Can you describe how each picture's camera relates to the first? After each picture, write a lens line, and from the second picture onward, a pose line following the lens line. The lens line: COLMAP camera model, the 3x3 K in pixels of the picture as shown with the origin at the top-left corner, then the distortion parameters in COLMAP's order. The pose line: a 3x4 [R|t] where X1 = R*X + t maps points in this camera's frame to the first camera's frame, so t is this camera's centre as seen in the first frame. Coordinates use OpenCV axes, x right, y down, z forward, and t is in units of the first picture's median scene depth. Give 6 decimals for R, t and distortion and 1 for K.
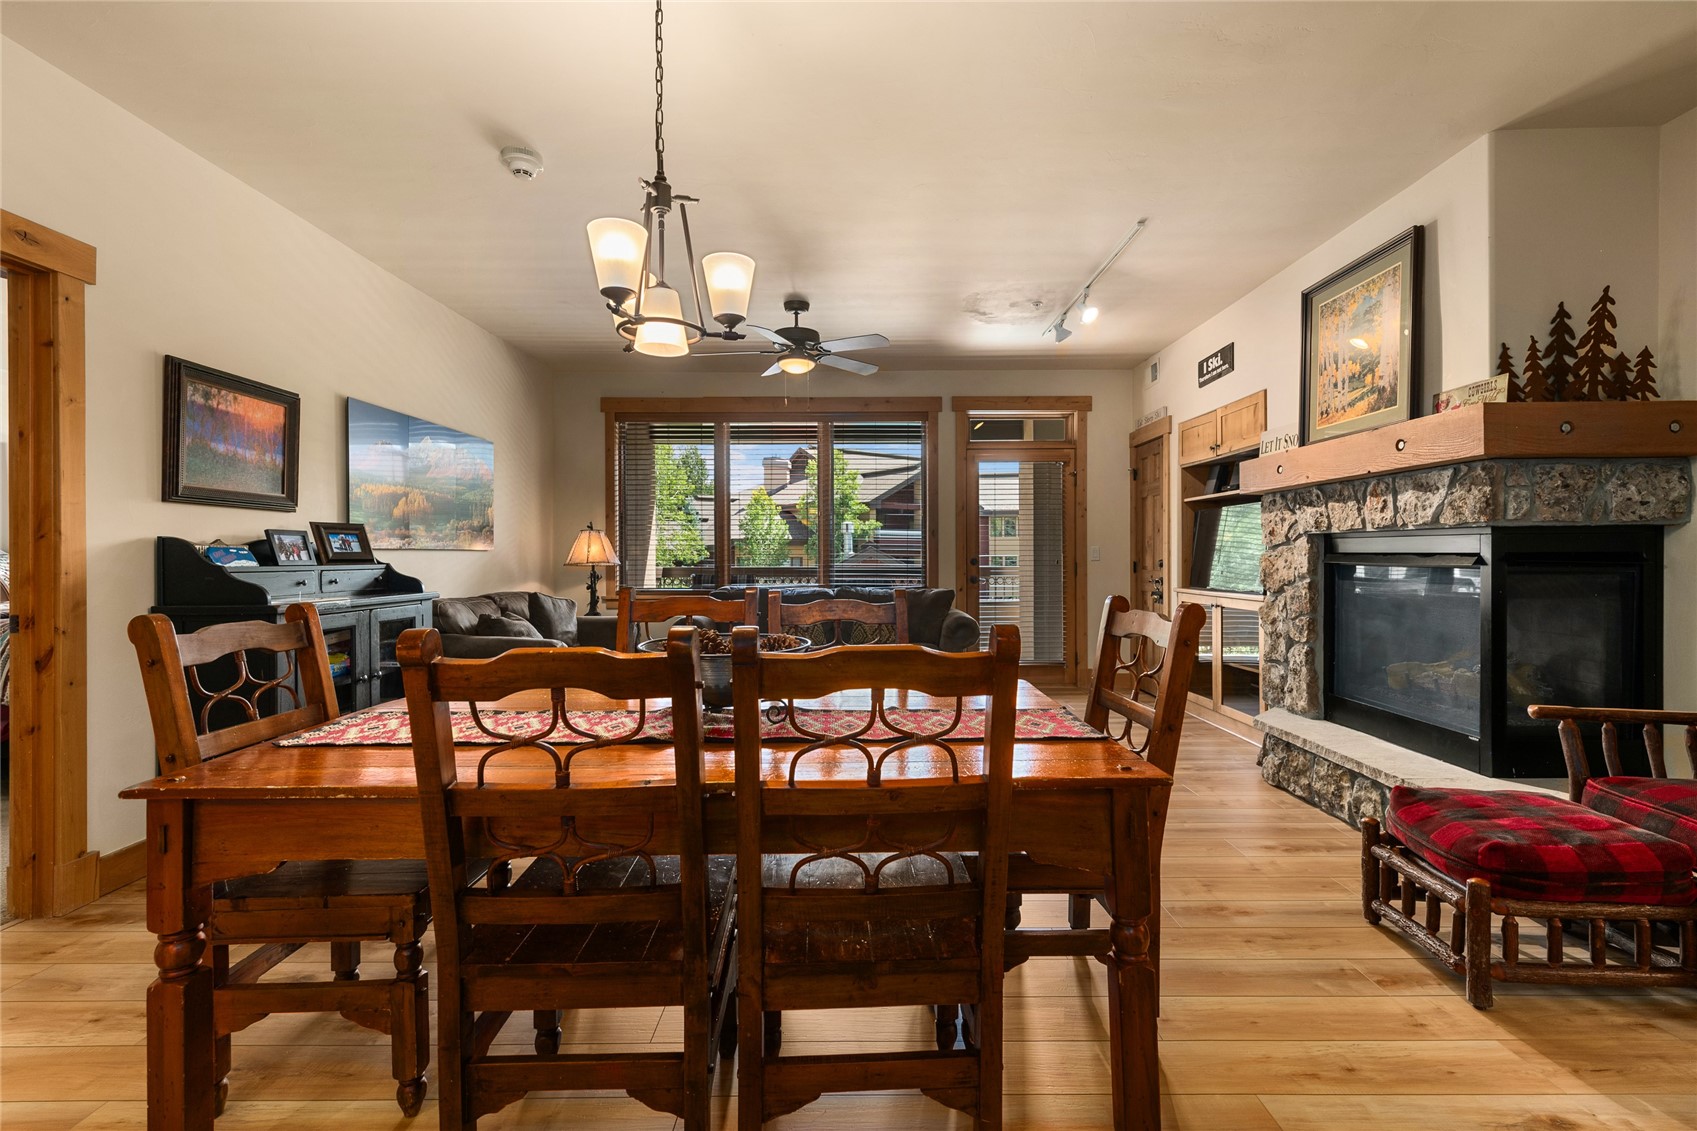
lens RADIAL K [[754.5, 0, 845.7], [0, 754.5, 557.6], [0, 0, 1]] dist [0.013039, -0.000422]
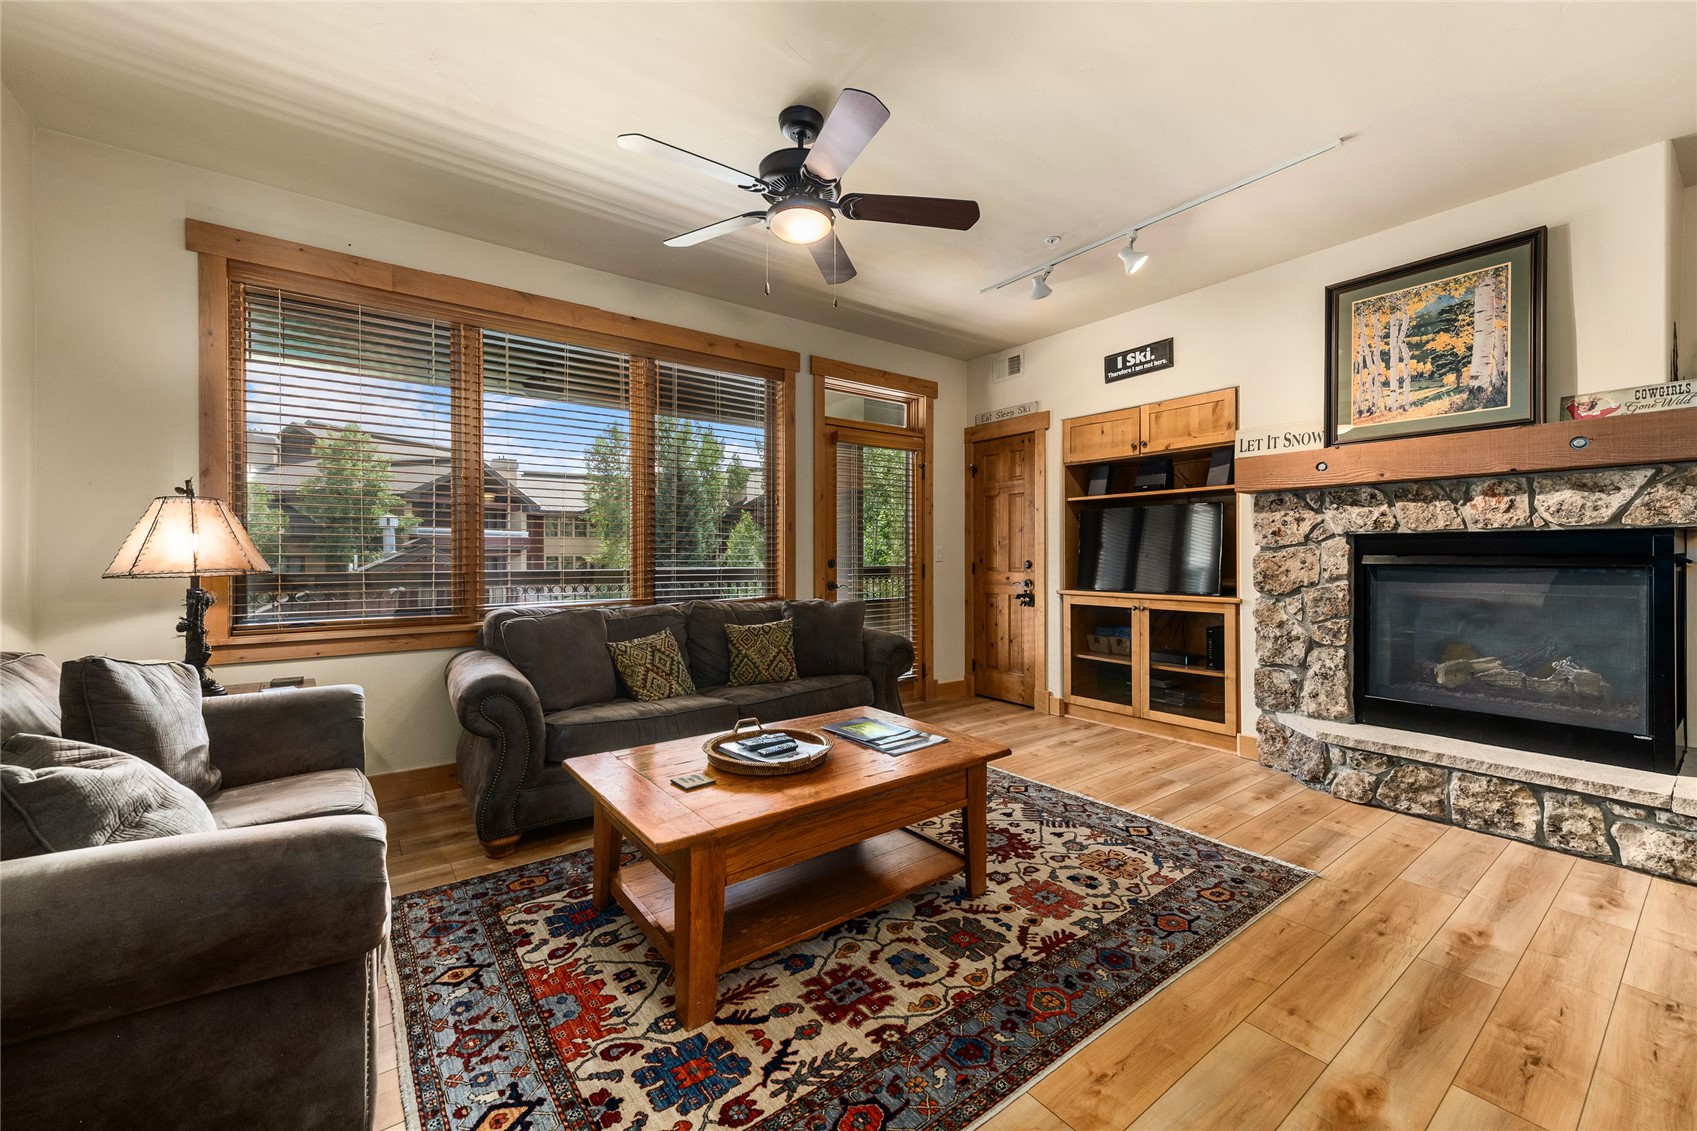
lens RADIAL K [[669.7, 0, 848.5], [0, 669.7, 556.4], [0, 0, 1]] dist [0.016775, -0.004596]
pose [[0.794184, 0.000895, 0.607677, -0.425354], [0.000465, 0.999998, -0.002081, -0.001403], [-0.607678, 0.001936, 0.794181, 0.698596]]
